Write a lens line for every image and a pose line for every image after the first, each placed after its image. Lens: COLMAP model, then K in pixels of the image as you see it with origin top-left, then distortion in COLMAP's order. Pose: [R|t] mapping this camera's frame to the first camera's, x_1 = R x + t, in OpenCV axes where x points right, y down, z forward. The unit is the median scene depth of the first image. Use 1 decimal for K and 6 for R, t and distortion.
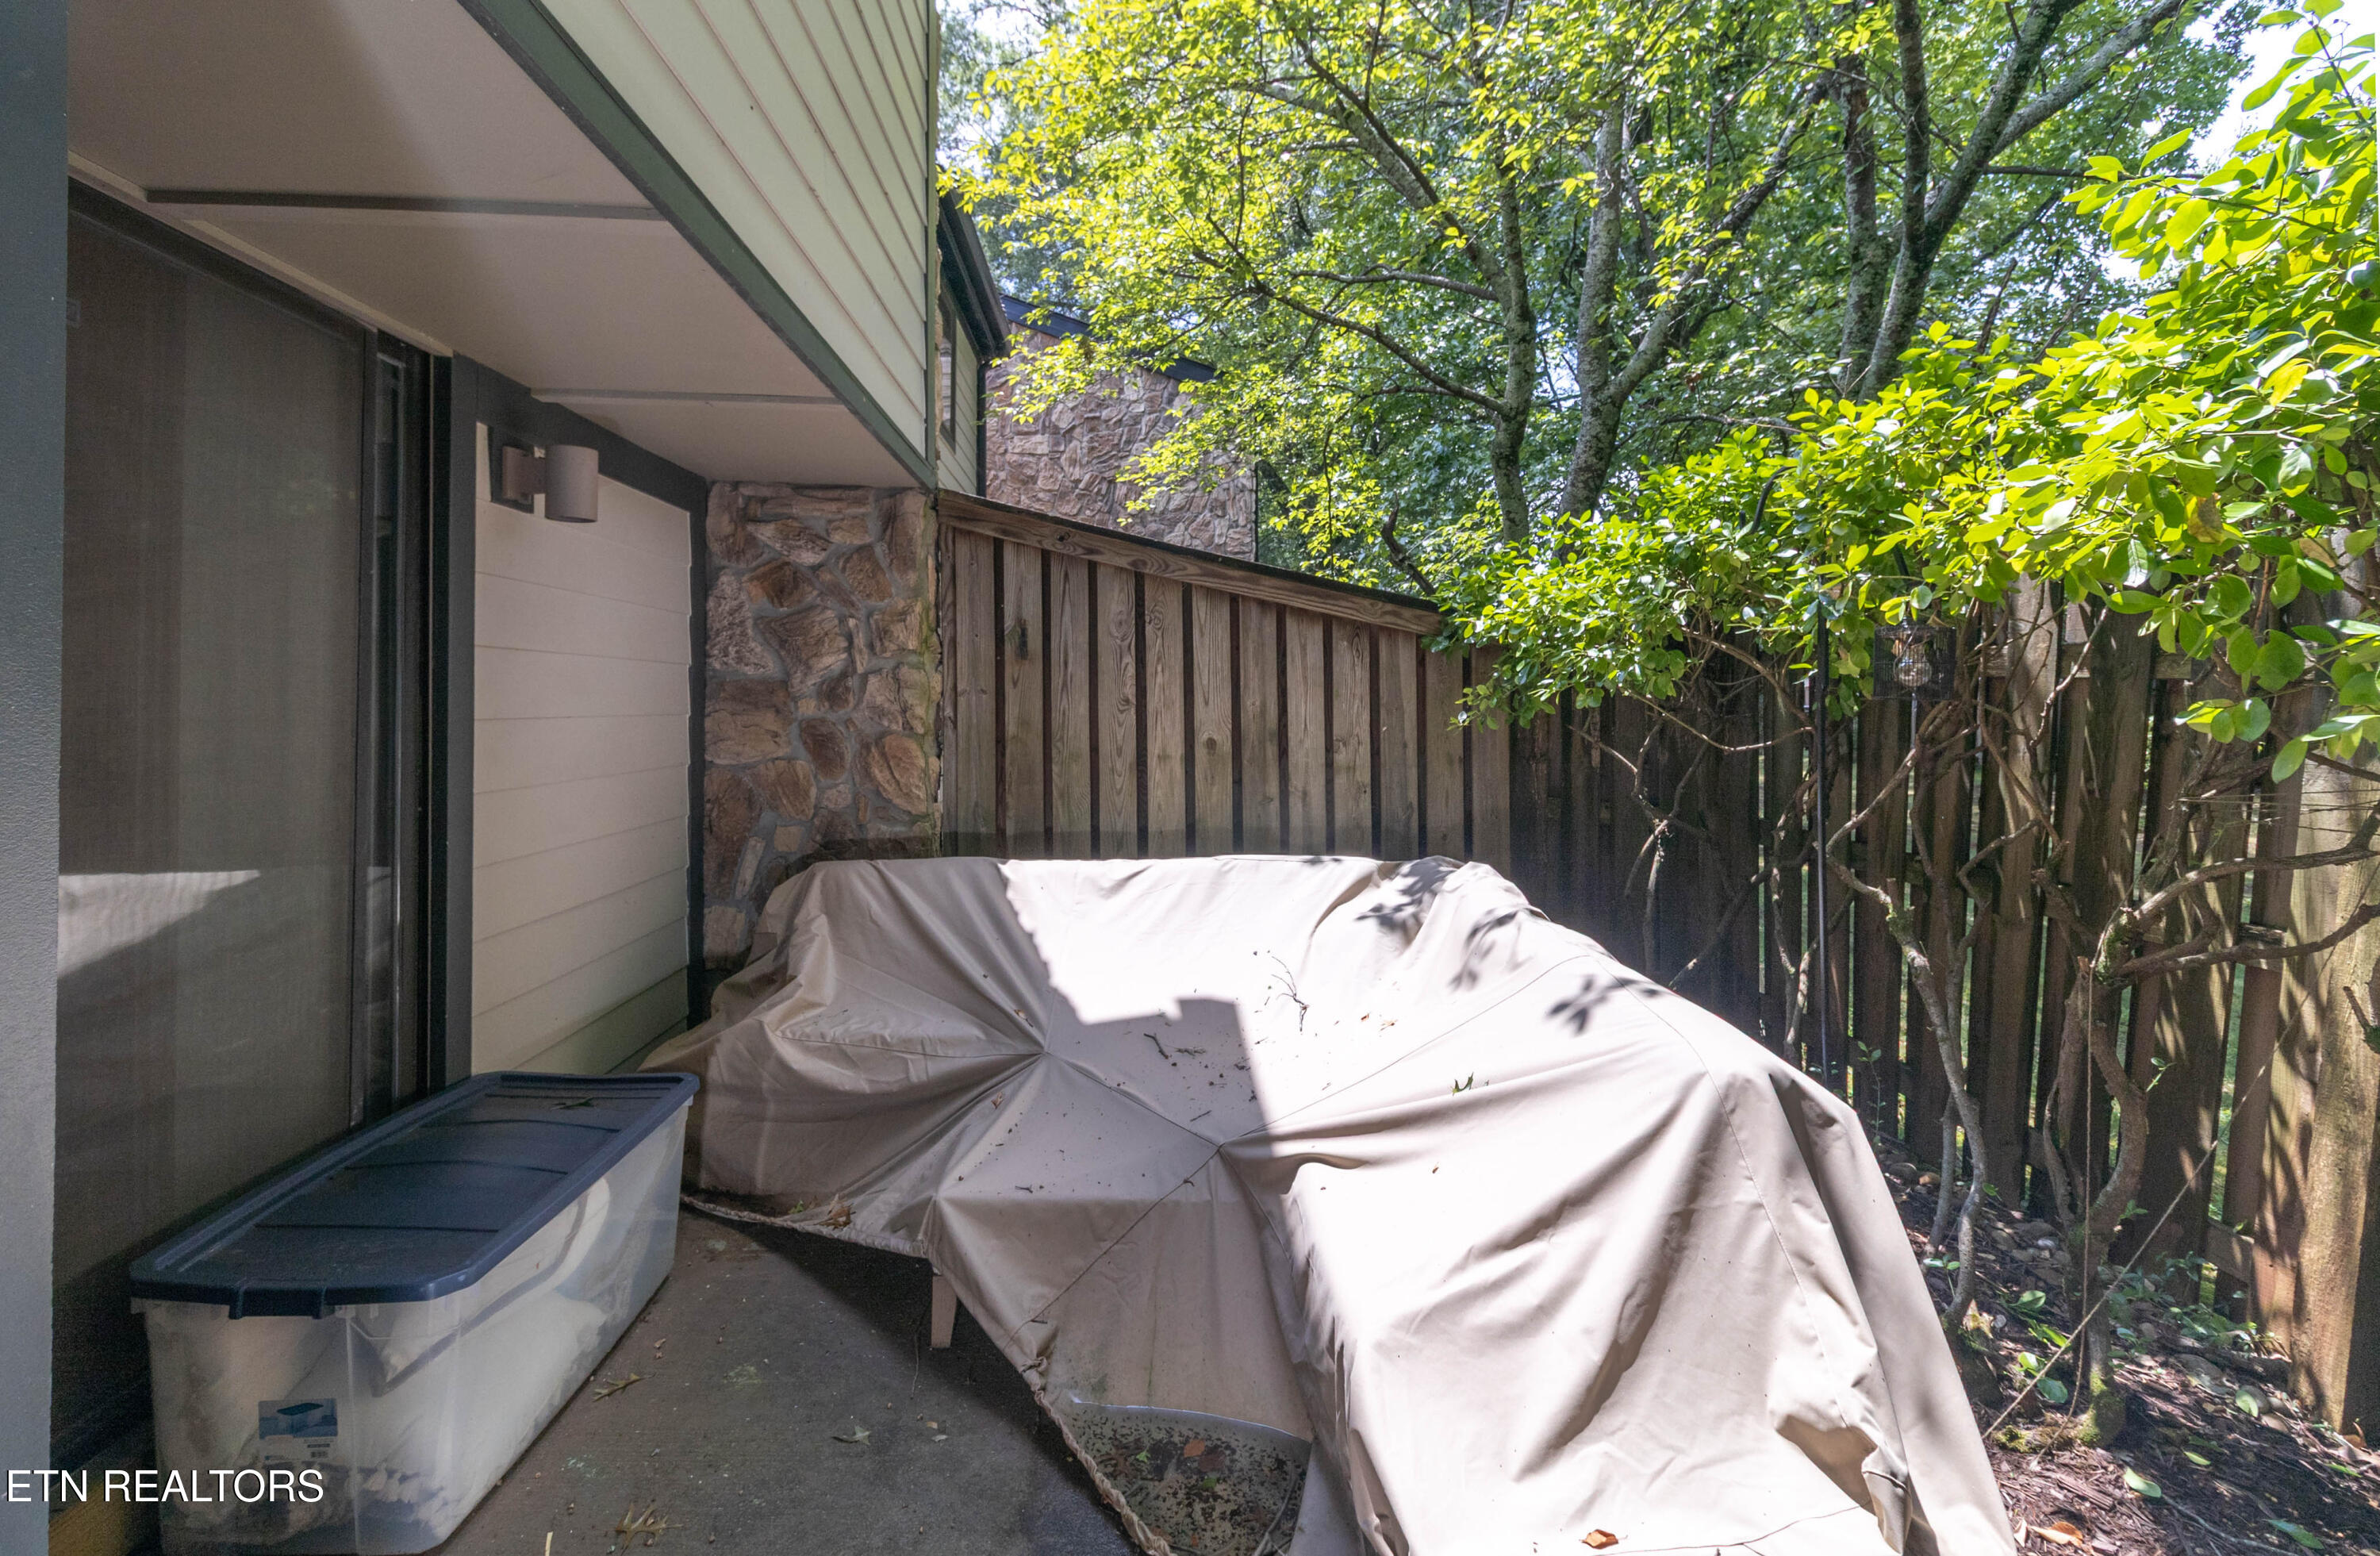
lens RADIAL K [[1123.0, 0, 1186.5], [0, 1123.0, 684.1], [0, 0, 1]] dist [0.000317, -0.004217]
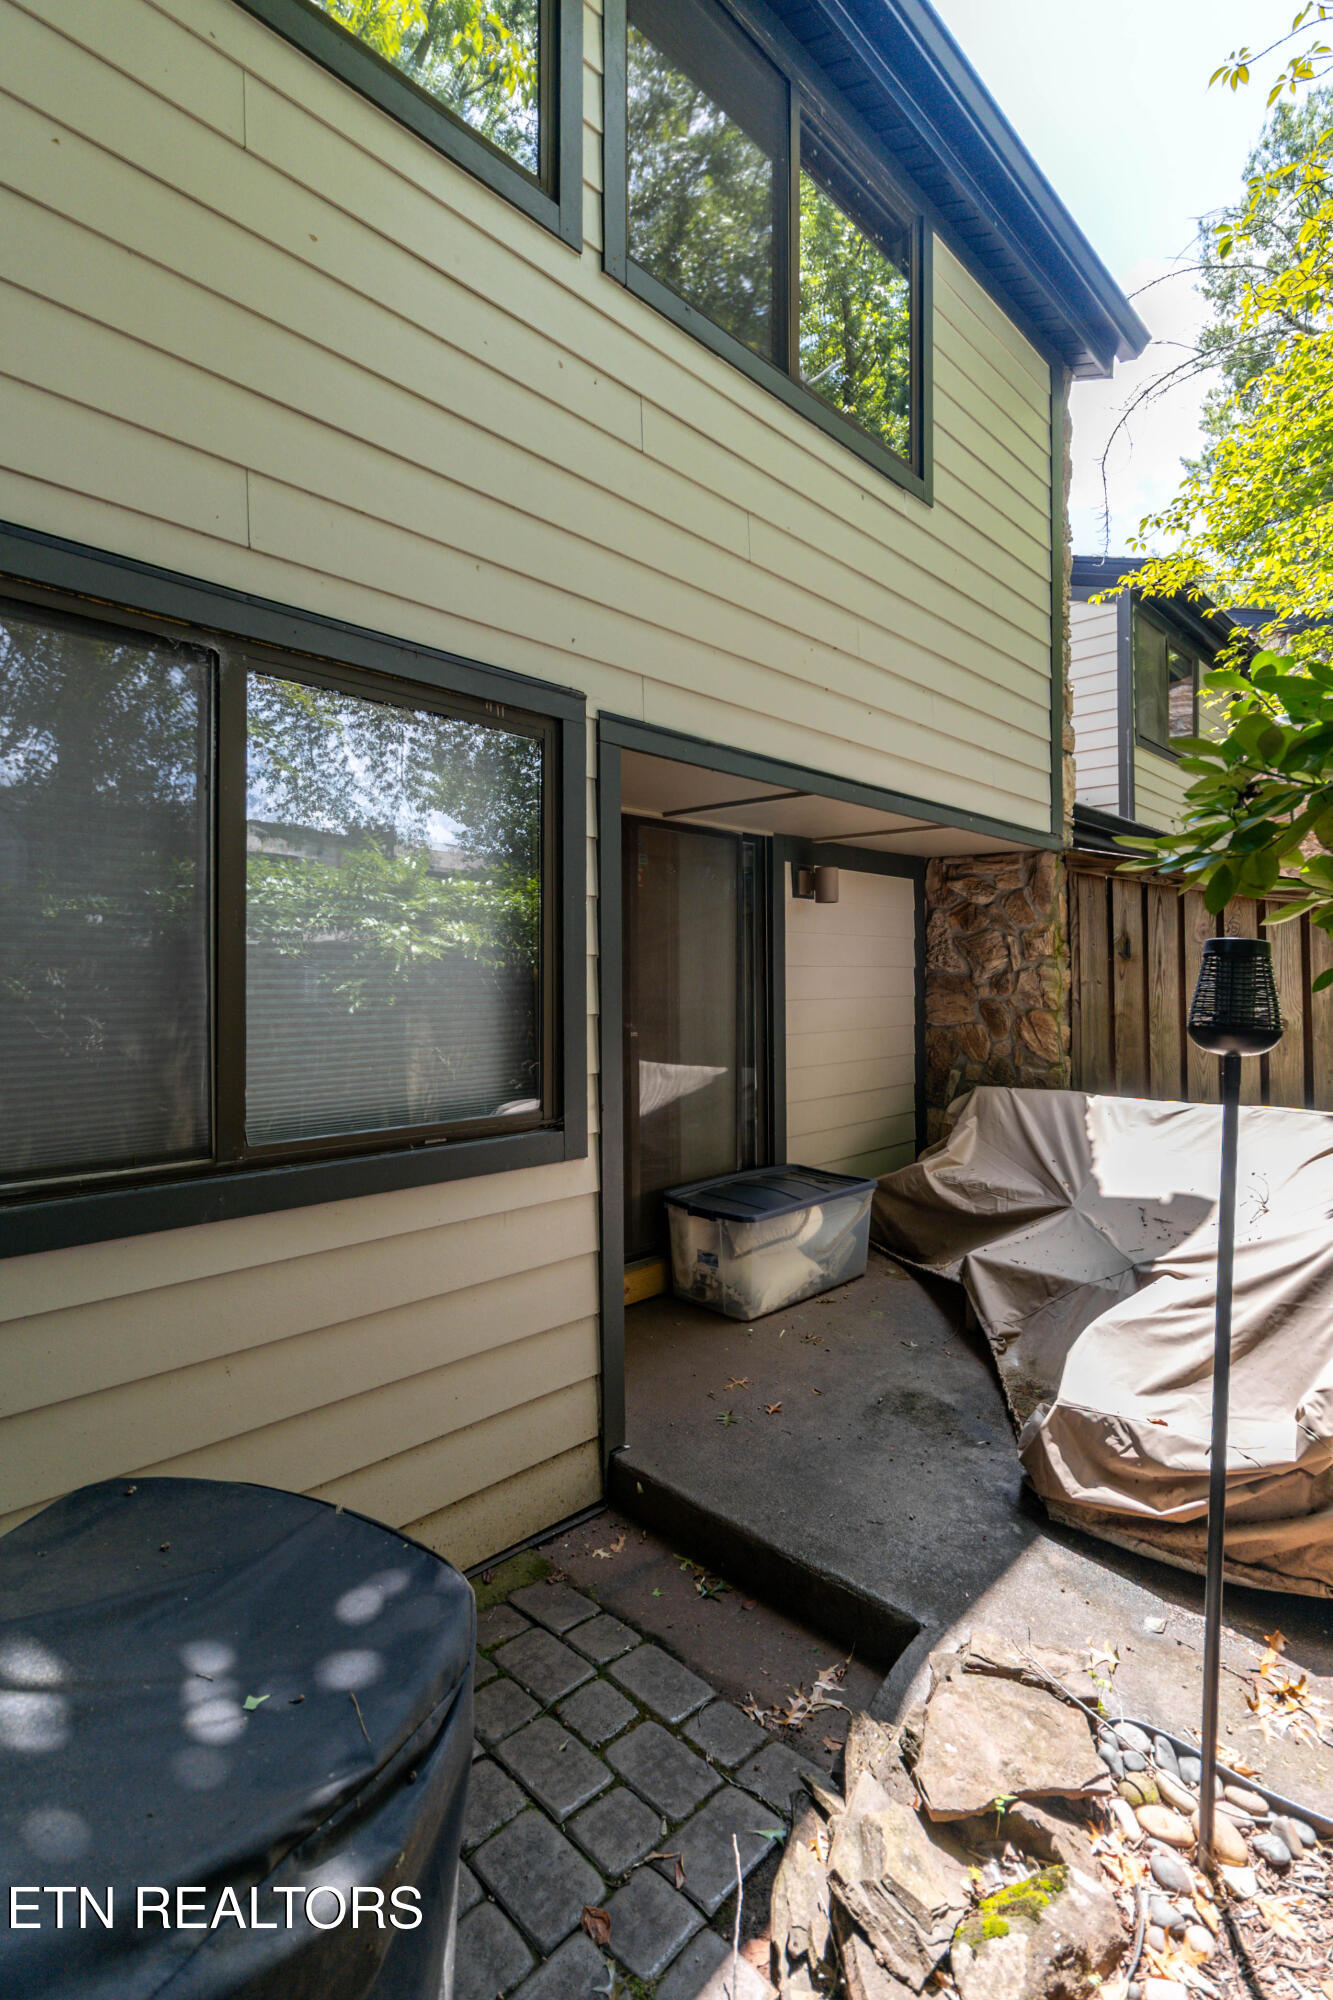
lens RADIAL K [[951.7, 0, 666.5], [0, 951.7, 1000.0], [0, 0, 1]] dist [0.000822, 0.000406]
pose [[0.687287, 0.017005, -0.726187, 0.385684], [0.013378, 0.999260, 0.036060, -0.026470], [0.726262, -0.034499, 0.686551, -0.306260]]
